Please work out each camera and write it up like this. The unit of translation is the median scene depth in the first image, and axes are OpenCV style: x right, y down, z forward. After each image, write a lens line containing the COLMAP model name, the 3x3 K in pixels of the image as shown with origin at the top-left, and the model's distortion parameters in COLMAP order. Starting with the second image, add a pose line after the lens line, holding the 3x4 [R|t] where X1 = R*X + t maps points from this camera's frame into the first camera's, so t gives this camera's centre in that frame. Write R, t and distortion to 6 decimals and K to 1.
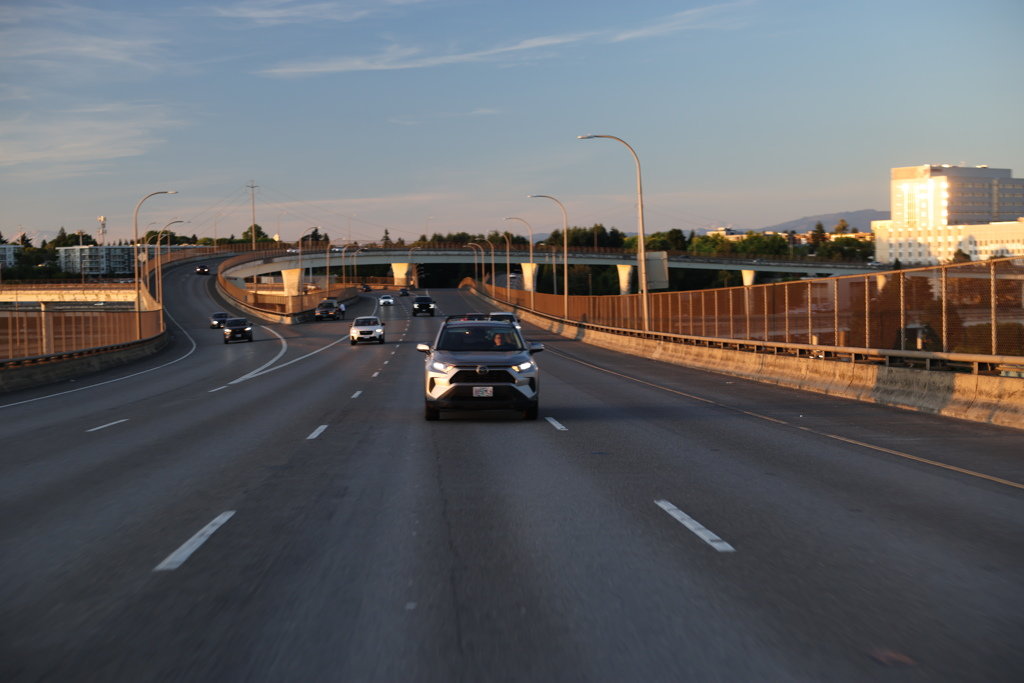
lens RADIAL K [[1817.7, 0, 515.7], [0, 1817.7, 343.8], [0, 0, 1]] dist [0.259730, -0.031840]
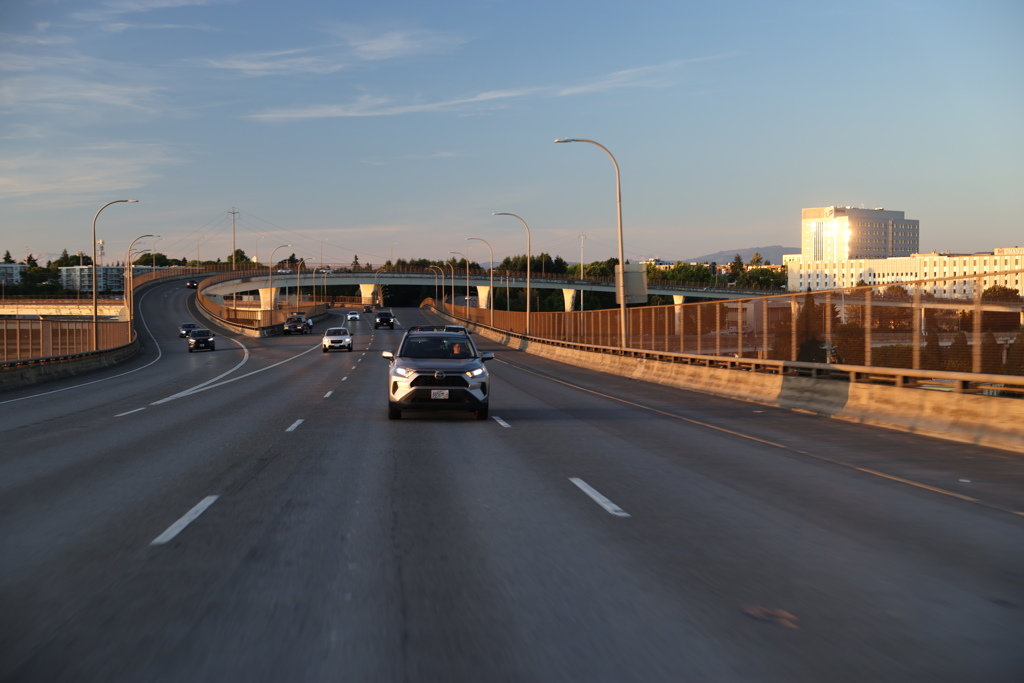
lens RADIAL K [[1353.1, 0, 512.0], [0, 1353.1, 341.5], [0, 0, 1]] dist [0.118832, 0.003330]
pose [[0.999127, 0.012868, 0.039756, -0.007614], [-0.012397, 0.999850, -0.012068, -0.000610], [-0.039906, 0.011564, 0.999137, 0.167321]]
